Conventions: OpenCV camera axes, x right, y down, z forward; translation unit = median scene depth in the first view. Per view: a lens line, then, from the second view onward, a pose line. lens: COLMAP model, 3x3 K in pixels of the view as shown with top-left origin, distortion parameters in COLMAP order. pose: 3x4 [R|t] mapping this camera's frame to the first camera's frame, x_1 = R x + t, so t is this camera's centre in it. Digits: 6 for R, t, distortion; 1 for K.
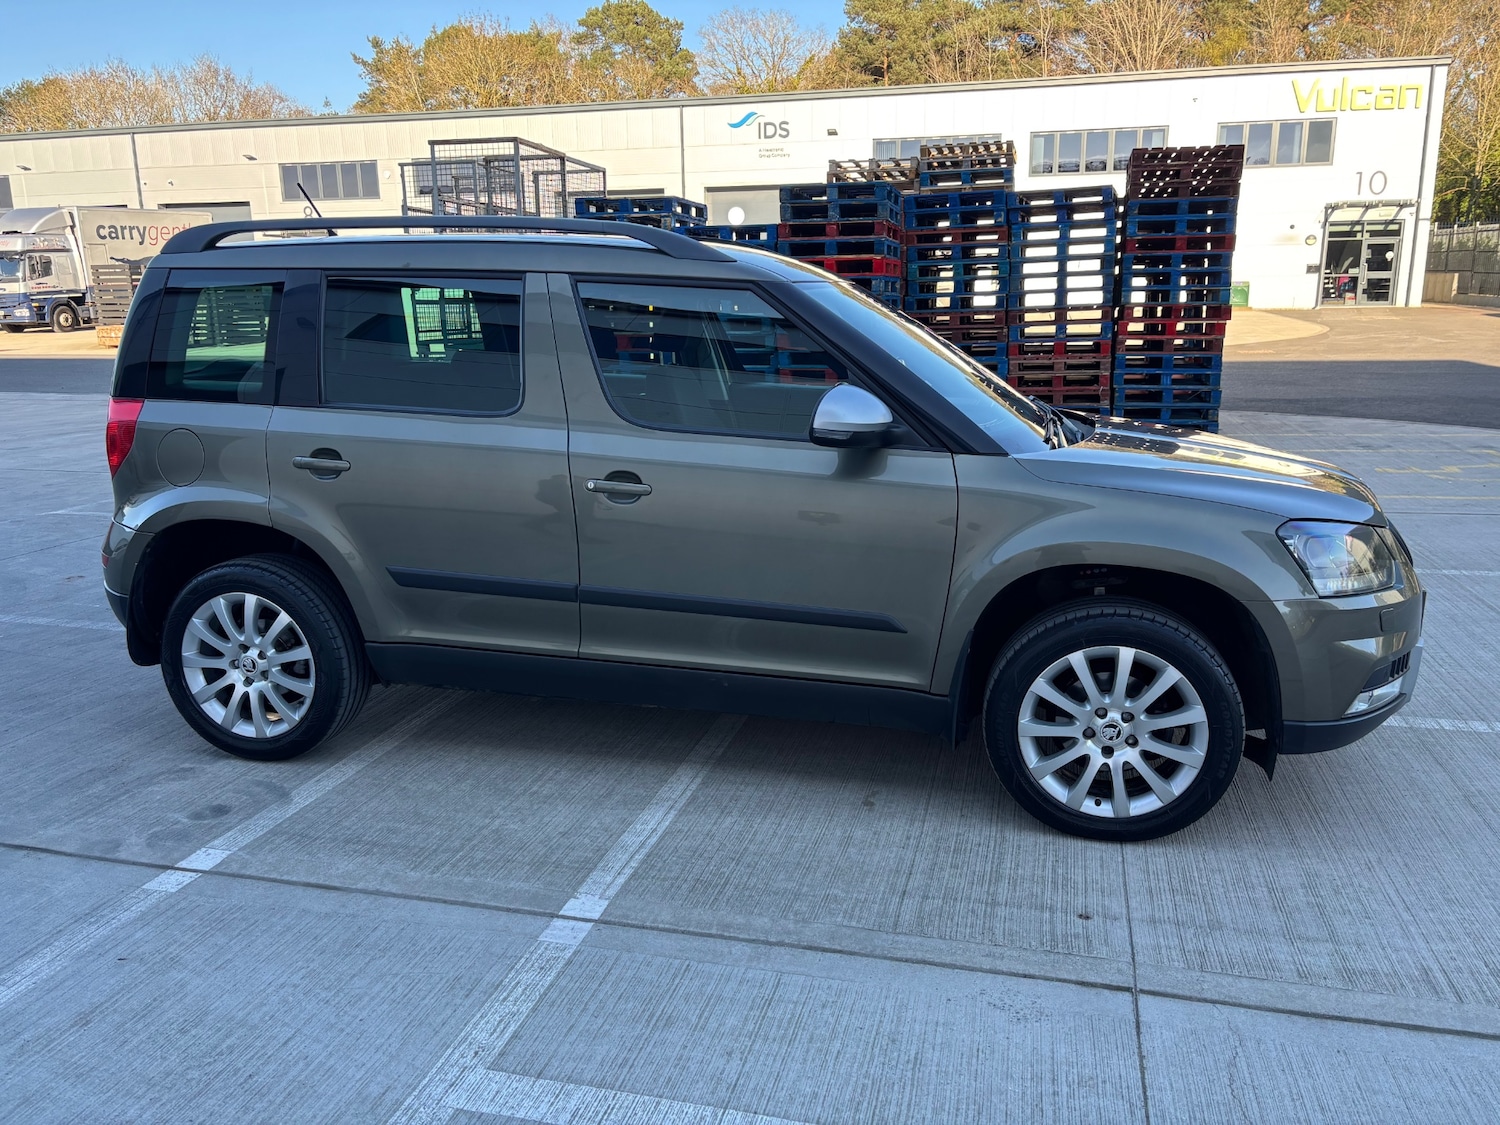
lens RADIAL K [[1139.8, 0, 759.7], [0, 1139.8, 550.0], [0, 0, 1]] dist [0.042860, -0.041630]
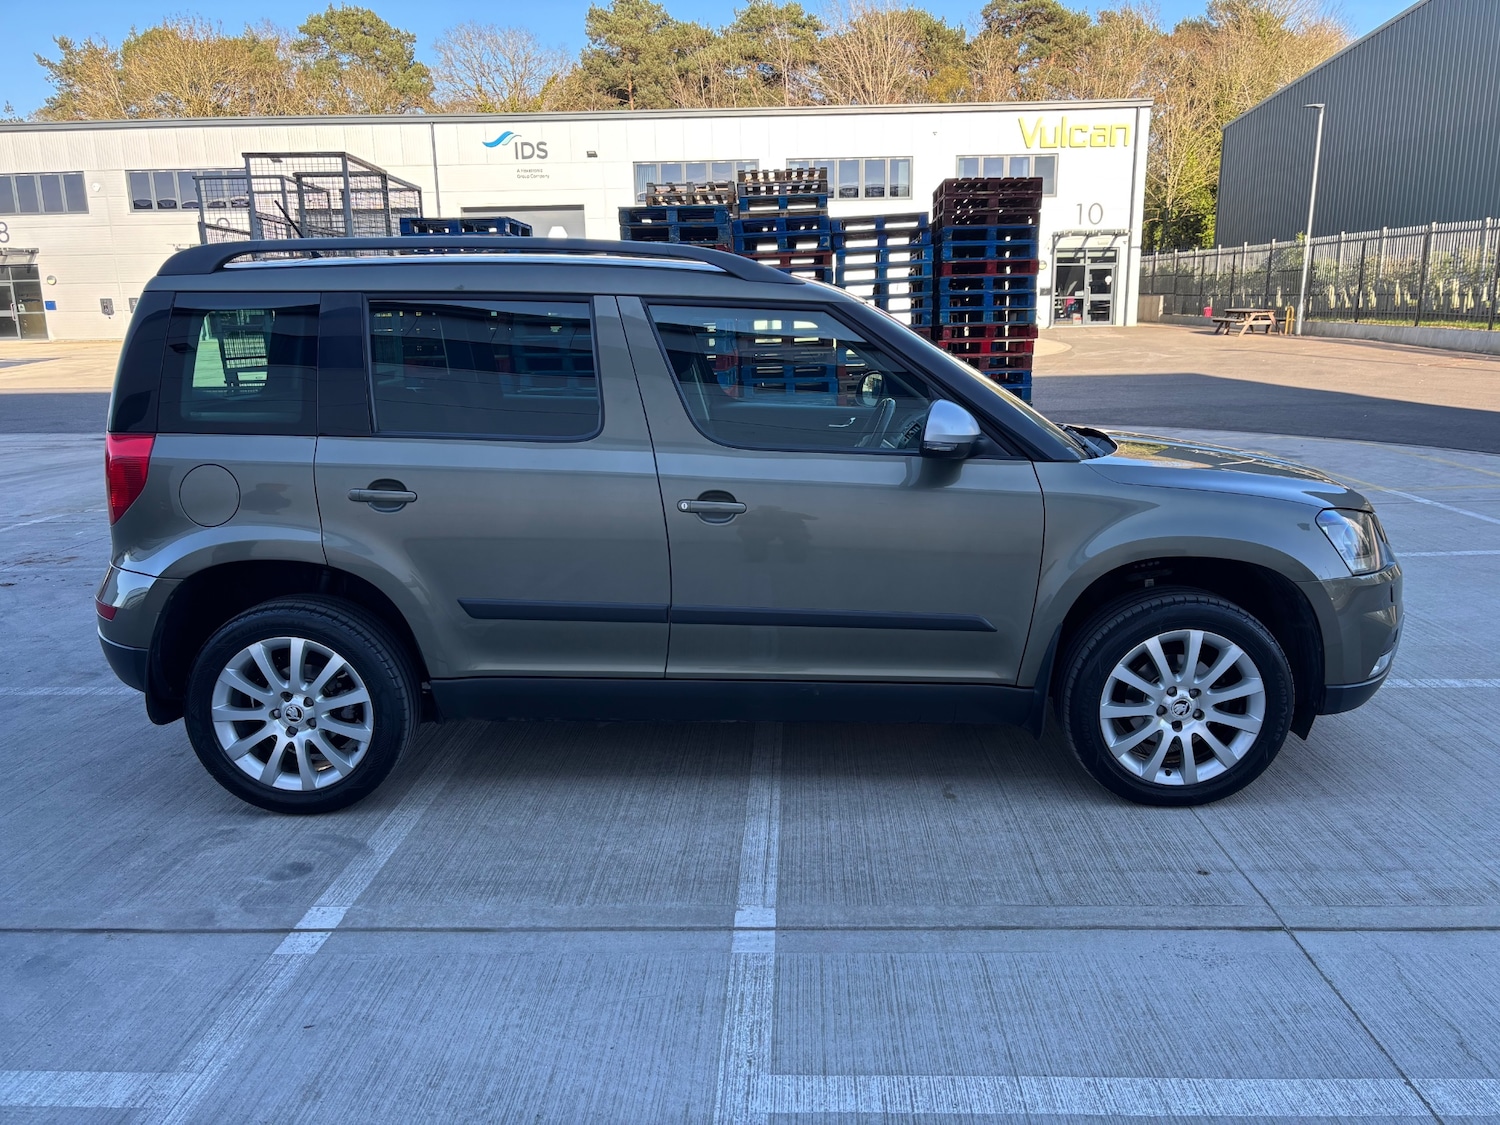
lens RADIAL K [[1139.8, 0, 759.3], [0, 1139.8, 567.2], [0, 0, 1]] dist [0.042860, -0.041630]
pose [[0.975753, -0.052632, 0.212454, -0.288912], [0.053545, 0.998564, 0.001458, -0.000396], [-0.212226, 0.009953, 0.977170, 0.001285]]
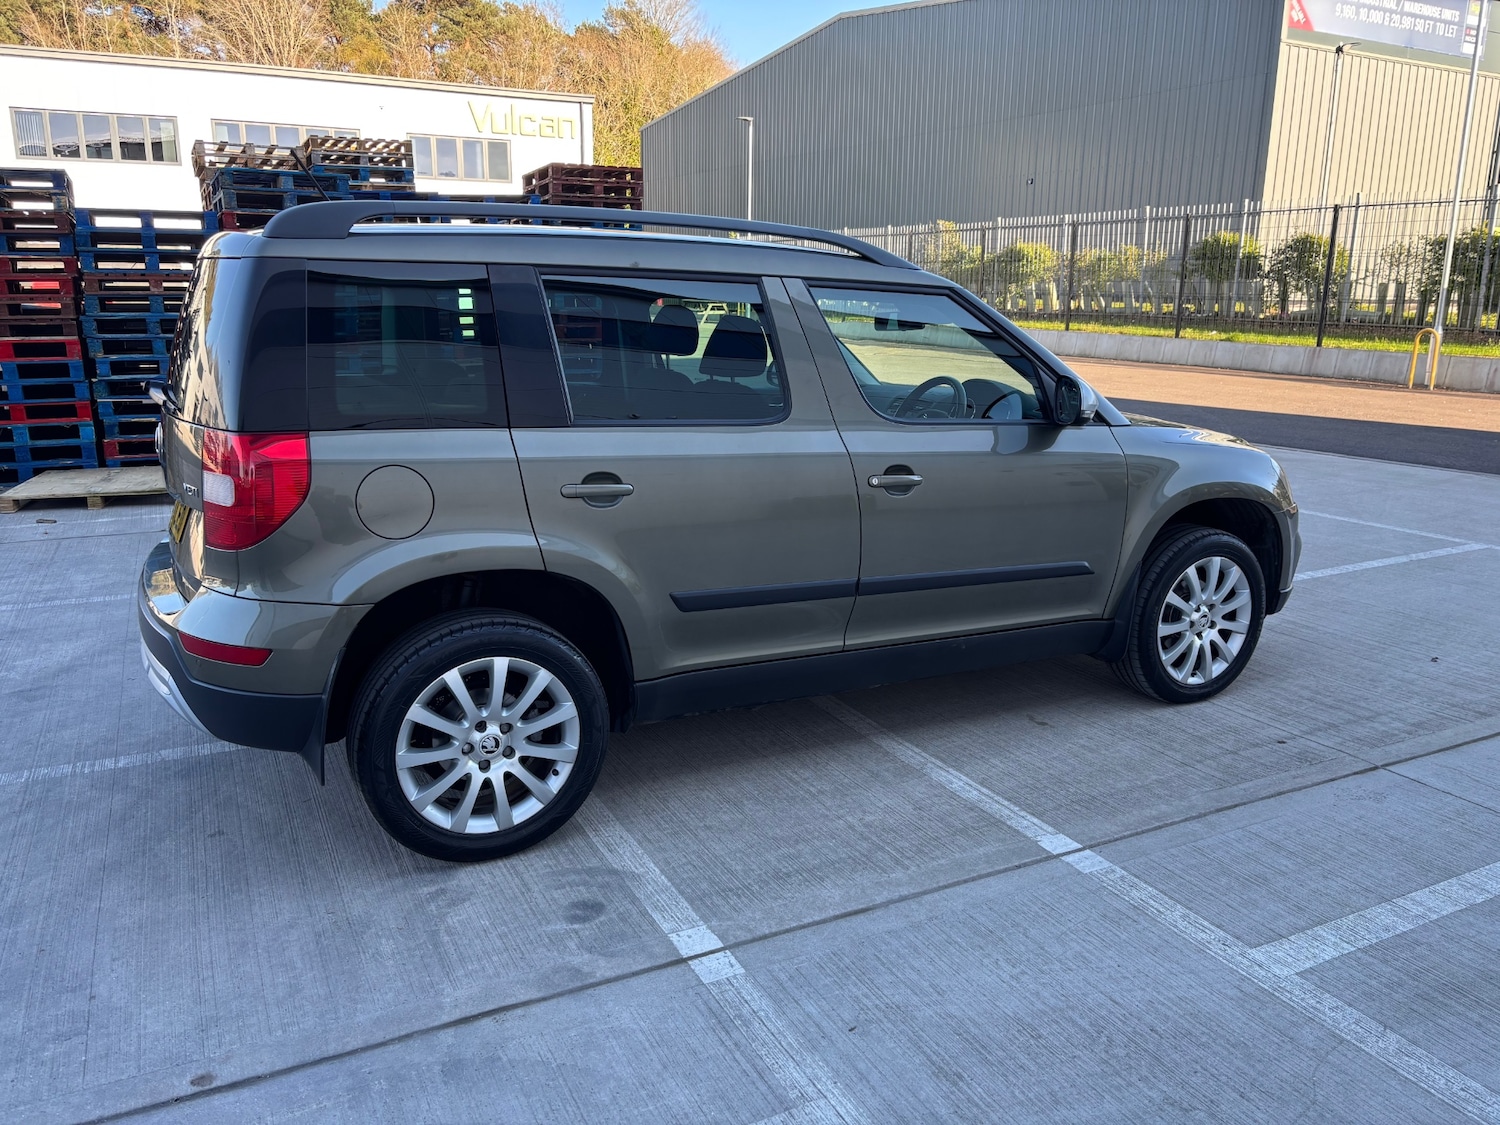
lens RADIAL K [[1139.8, 0, 759.1], [0, 1139.8, 559.1], [0, 0, 1]] dist [0.042860, -0.041630]
pose [[0.751542, -0.136800, 0.645345, -0.881235], [0.133565, 0.989556, 0.054222, -0.054991], [-0.646022, 0.045446, 0.761965, 0.262767]]
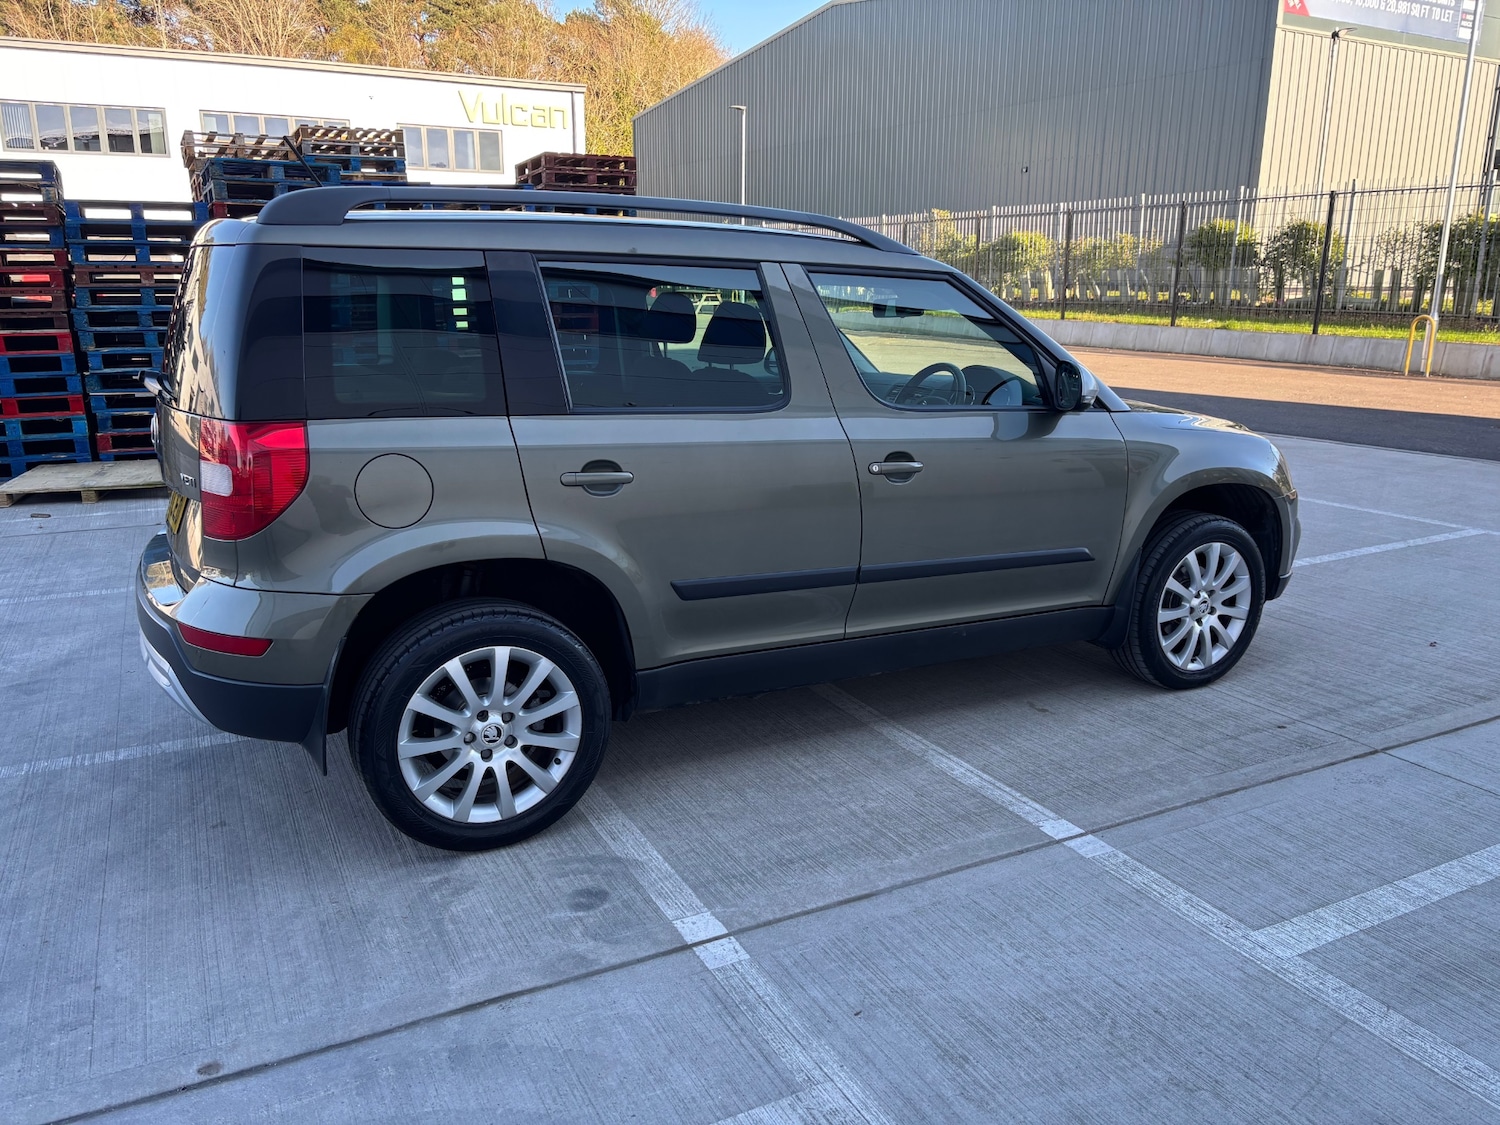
lens RADIAL K [[1139.8, 0, 758.8], [0, 1139.8, 569.0], [0, 0, 1]] dist [0.042860, -0.041630]
pose [[0.748146, -0.151441, 0.646021, -0.883458], [0.139362, 0.987753, 0.070158, -0.051822], [-0.648734, 0.037542, 0.760089, 0.268040]]
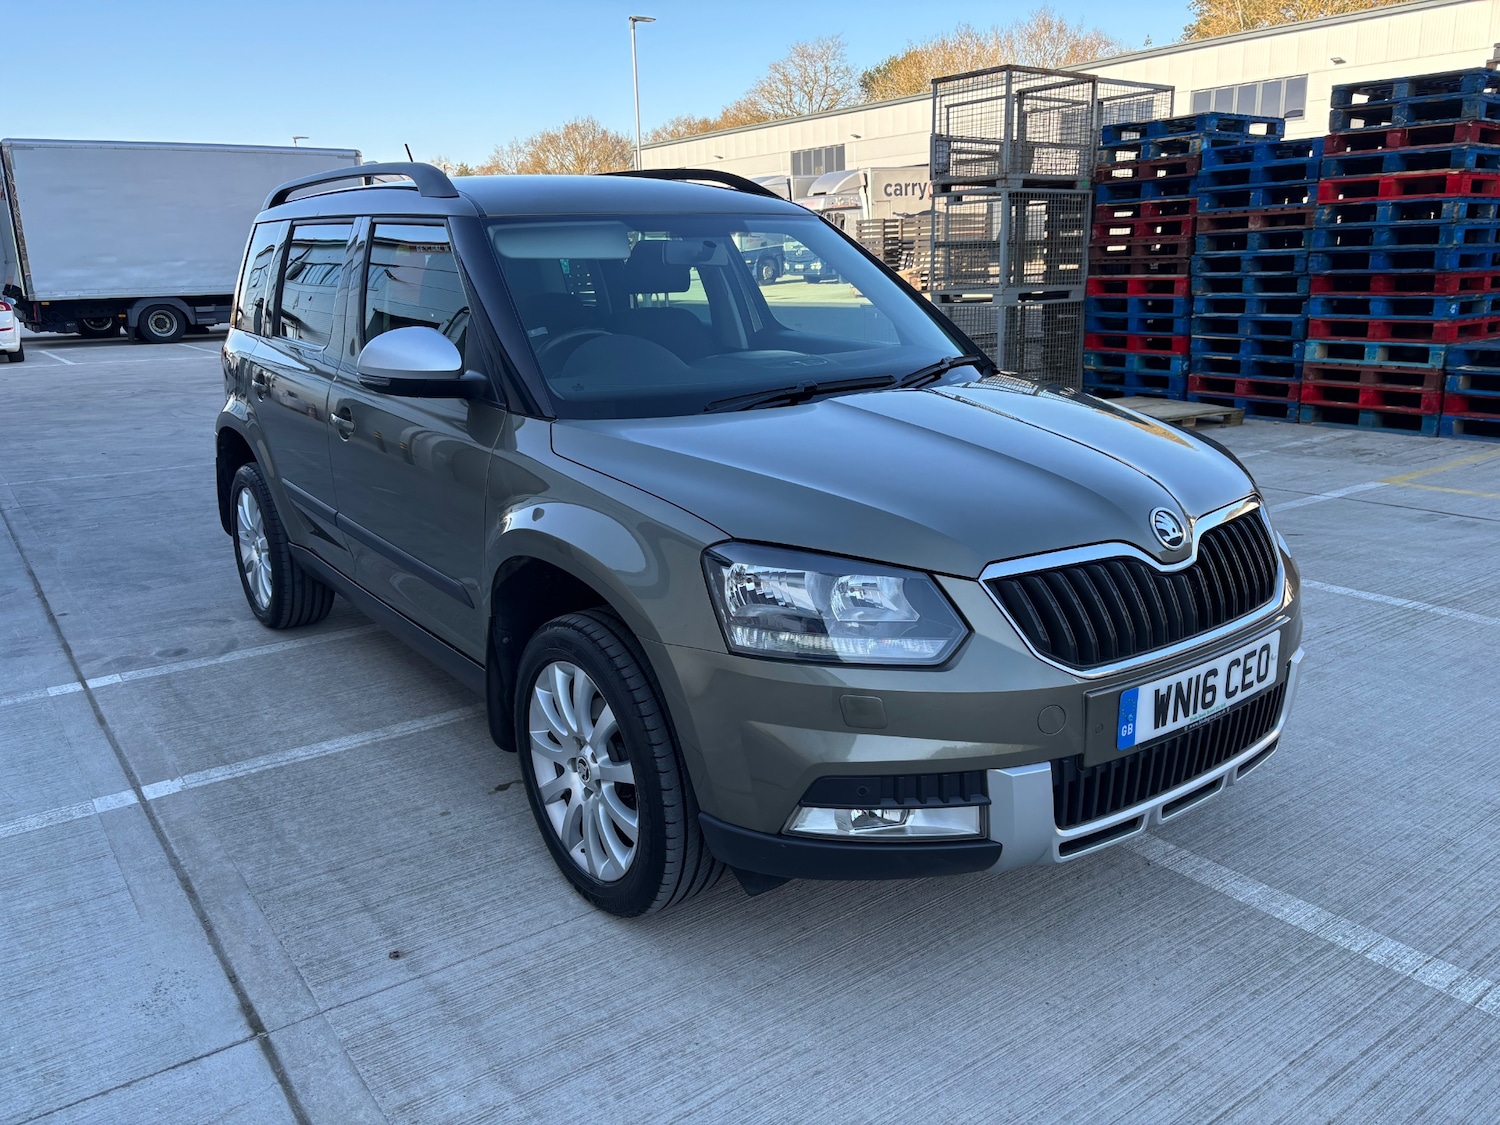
lens RADIAL K [[1139.8, 0, 743.7], [0, 1139.8, 569.4], [0, 0, 1]] dist [0.042860, -0.041630]
pose [[0.769056, 0.156789, -0.619654, 0.789238], [-0.119467, 0.987624, 0.101624, -0.069770], [0.627918, -0.004127, 0.778269, 0.398835]]
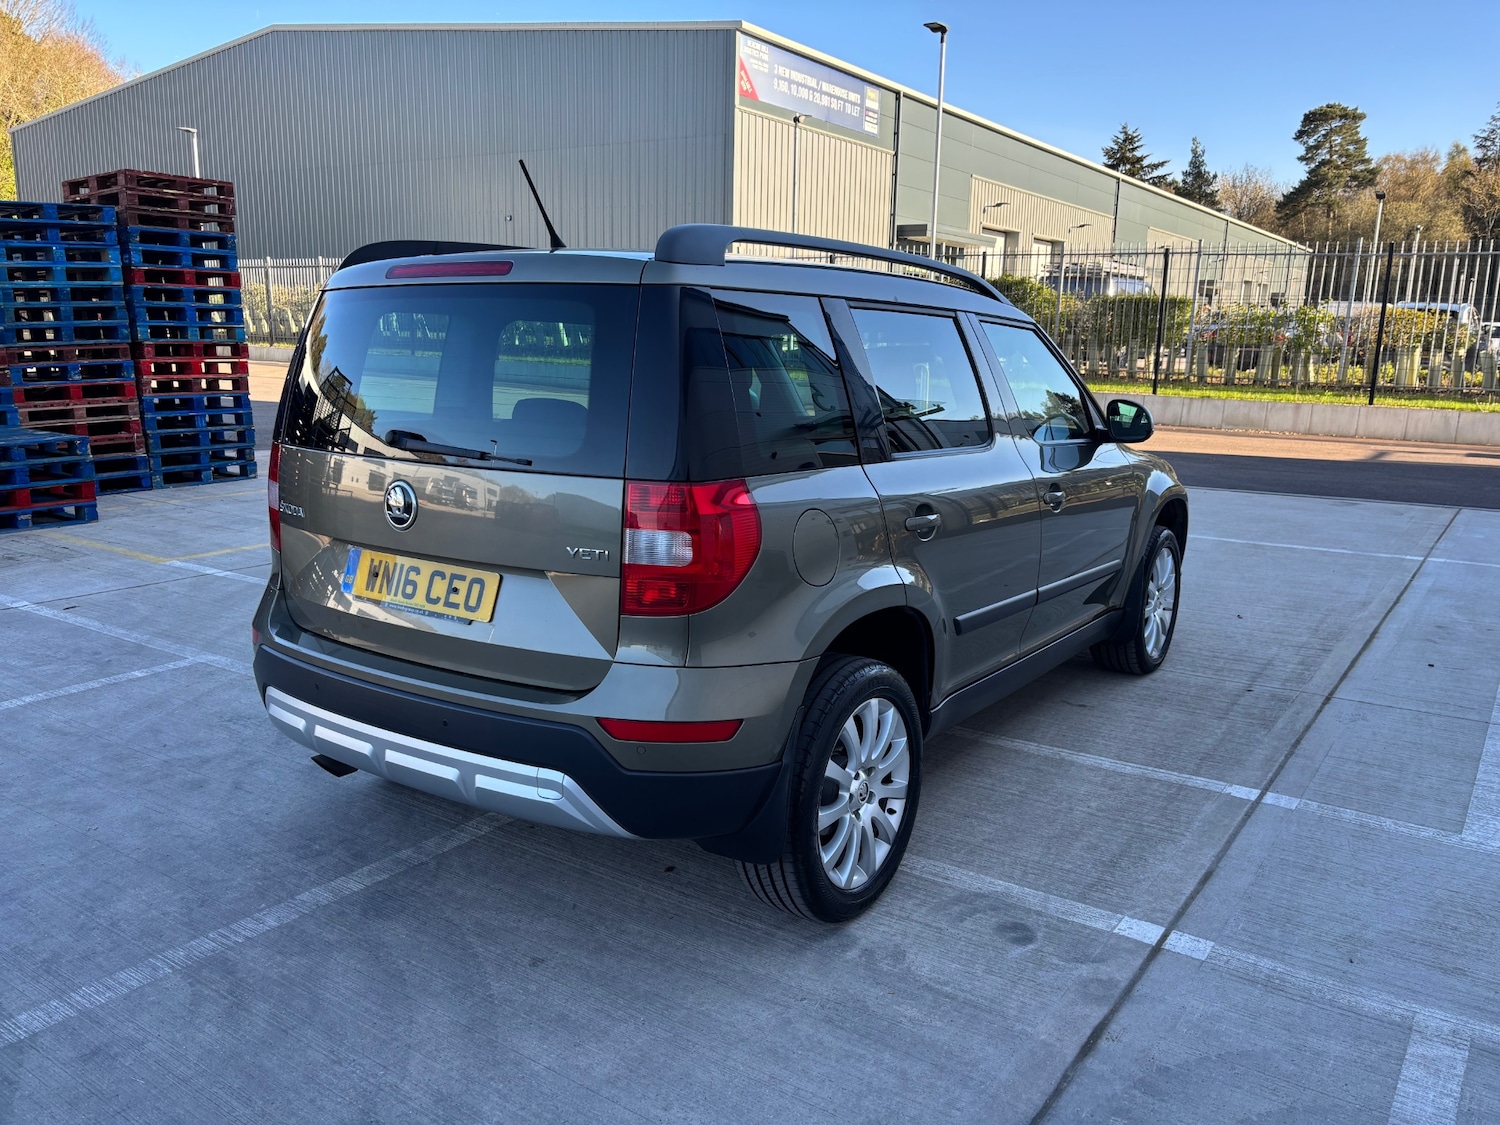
lens RADIAL K [[1139.8, 0, 758.8], [0, 1139.8, 574.3], [0, 0, 1]] dist [0.042860, -0.041630]
pose [[0.351508, -0.180311, 0.918657, -1.271170], [0.191859, 0.974324, 0.117826, -0.167652], [-0.916314, 0.134836, 0.377077, 0.811088]]
